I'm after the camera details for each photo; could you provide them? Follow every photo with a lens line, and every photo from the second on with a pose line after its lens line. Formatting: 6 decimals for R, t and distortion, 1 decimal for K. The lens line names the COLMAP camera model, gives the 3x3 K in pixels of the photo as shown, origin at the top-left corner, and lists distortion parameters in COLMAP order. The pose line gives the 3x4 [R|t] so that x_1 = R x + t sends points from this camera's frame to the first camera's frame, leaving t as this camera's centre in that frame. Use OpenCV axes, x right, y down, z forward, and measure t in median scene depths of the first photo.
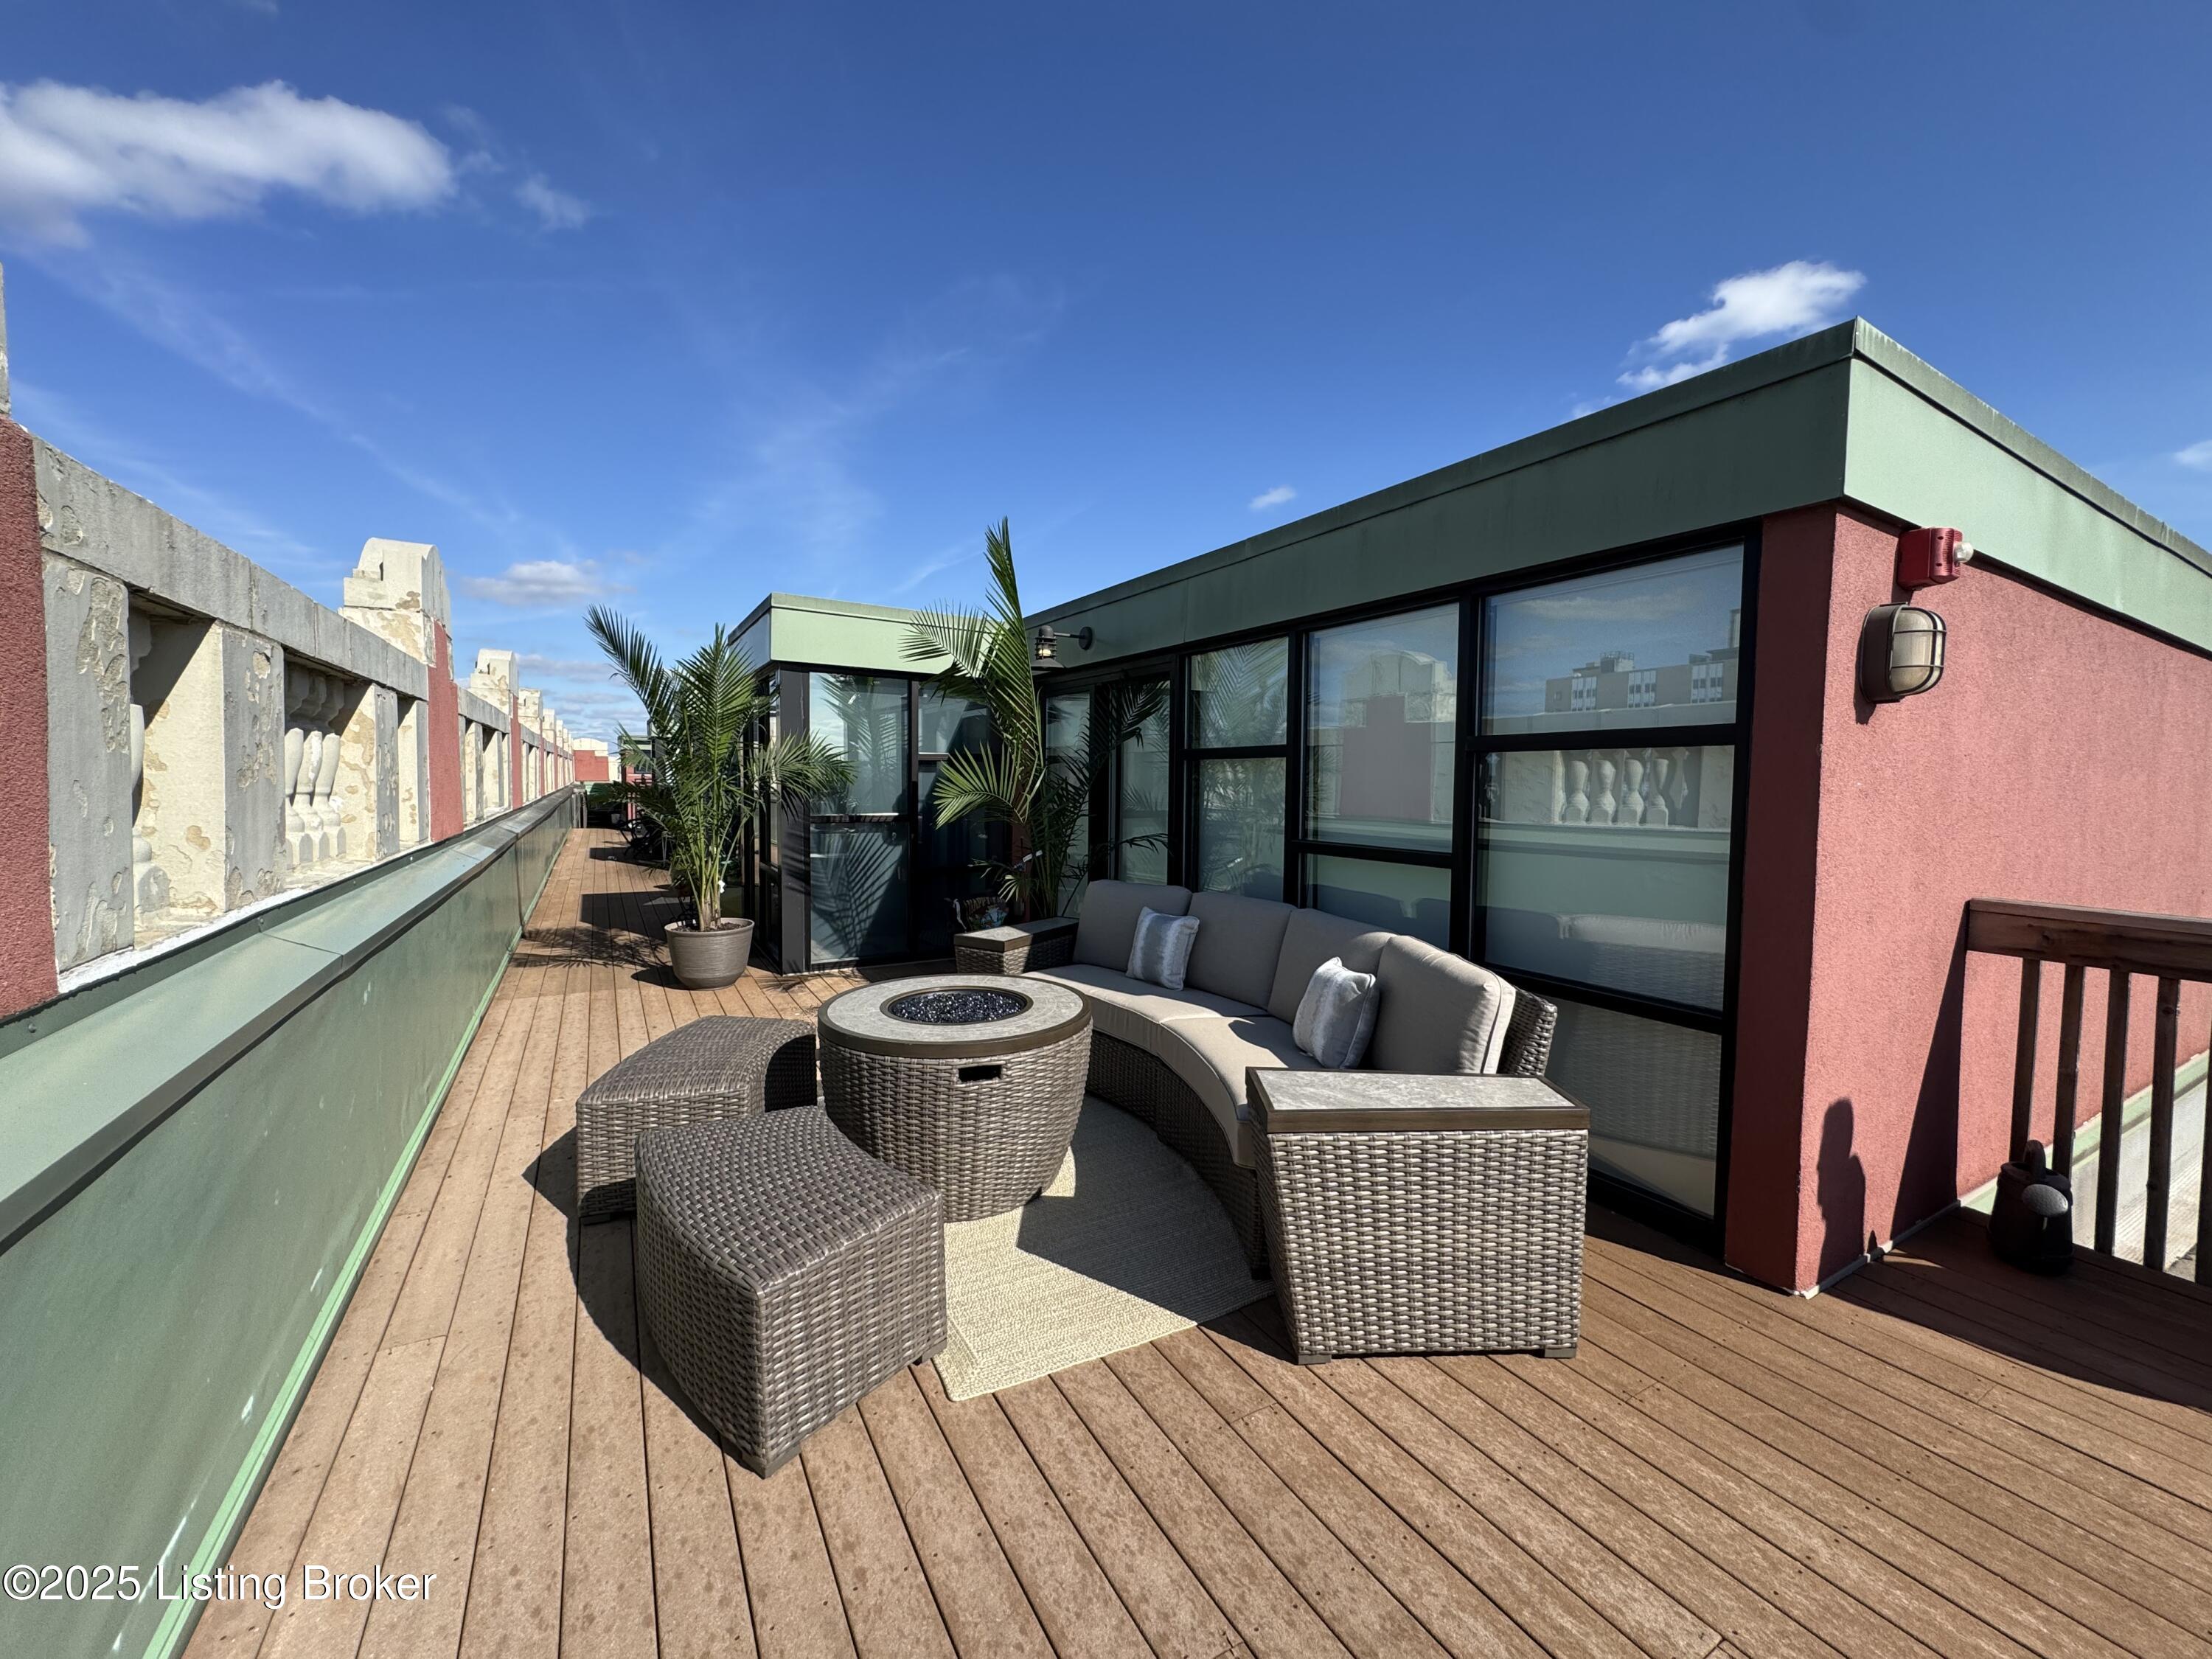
lens RADIAL K [[890.4, 0, 1108.9], [0, 890.4, 821.7], [0, 0, 1]] dist [-0.010171, -0.000042]
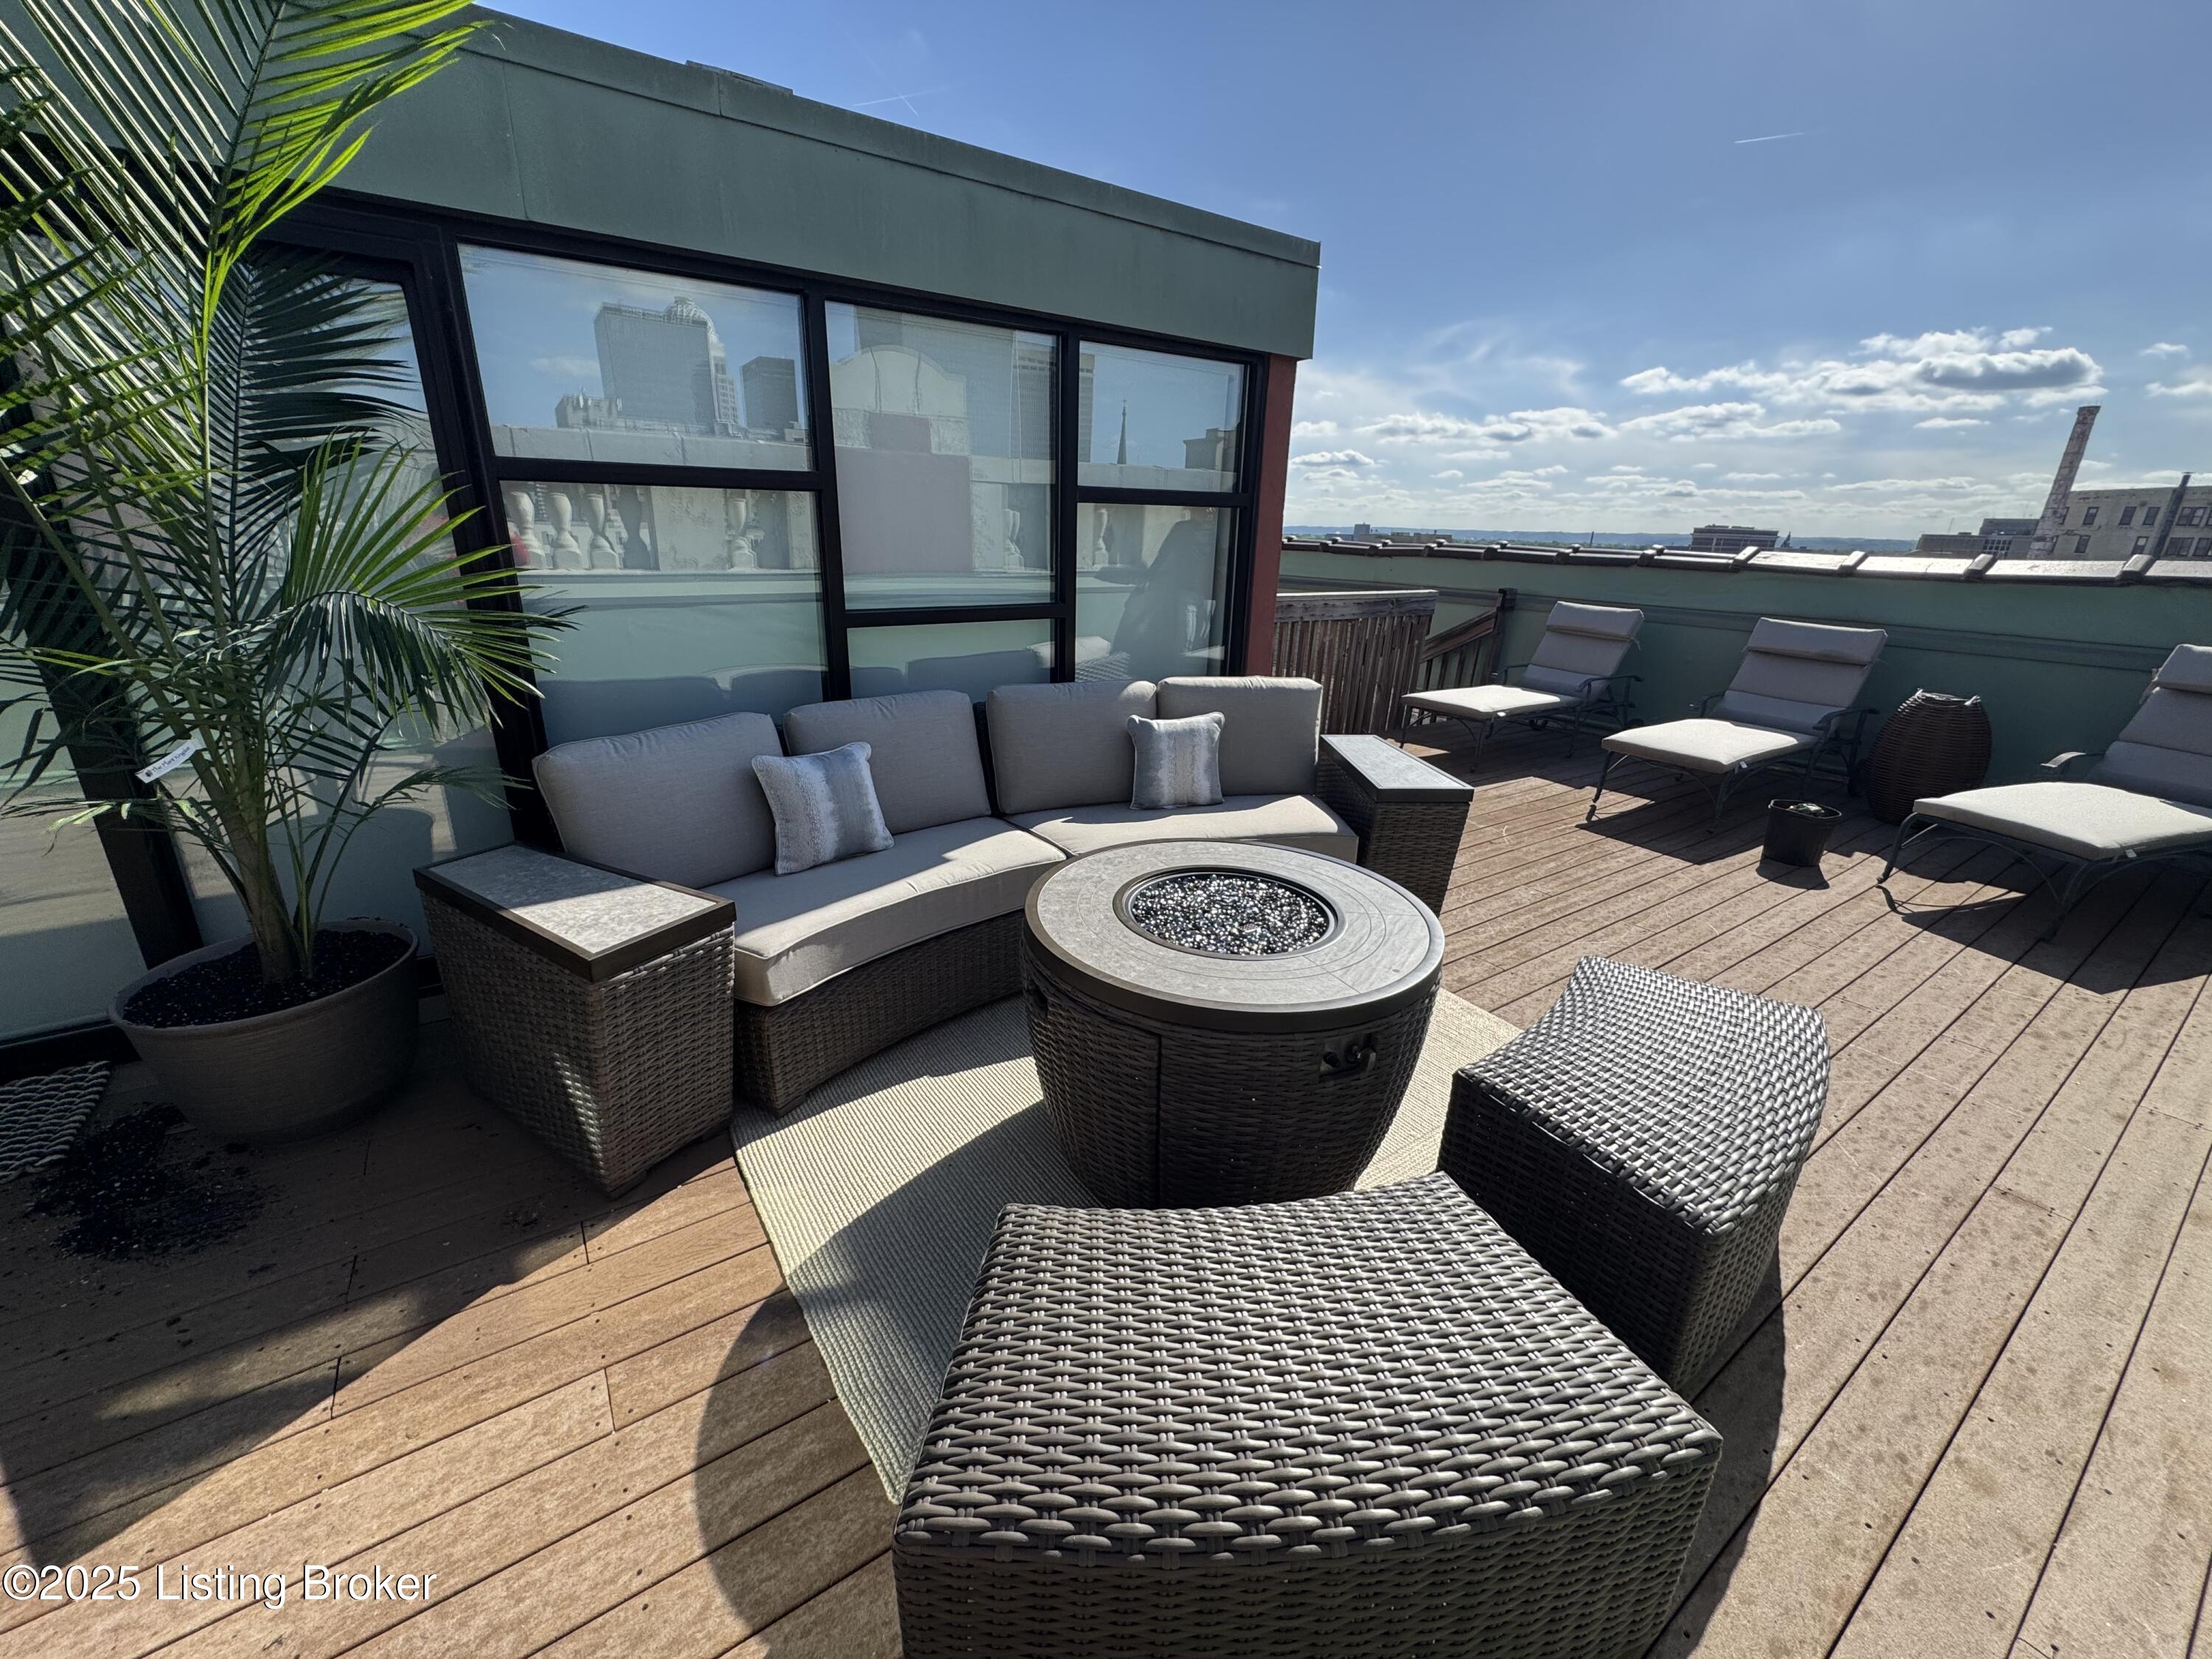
lens RADIAL K [[890.4, 0, 1105.7], [0, 890.4, 832.5], [0, 0, 1]] dist [-0.010171, -0.000042]
pose [[-0.087773, -0.328411, 0.940448, -0.677901], [0.031111, 0.942727, 0.332110, -0.053780], [-0.995655, 0.058409, -0.072529, 1.018774]]
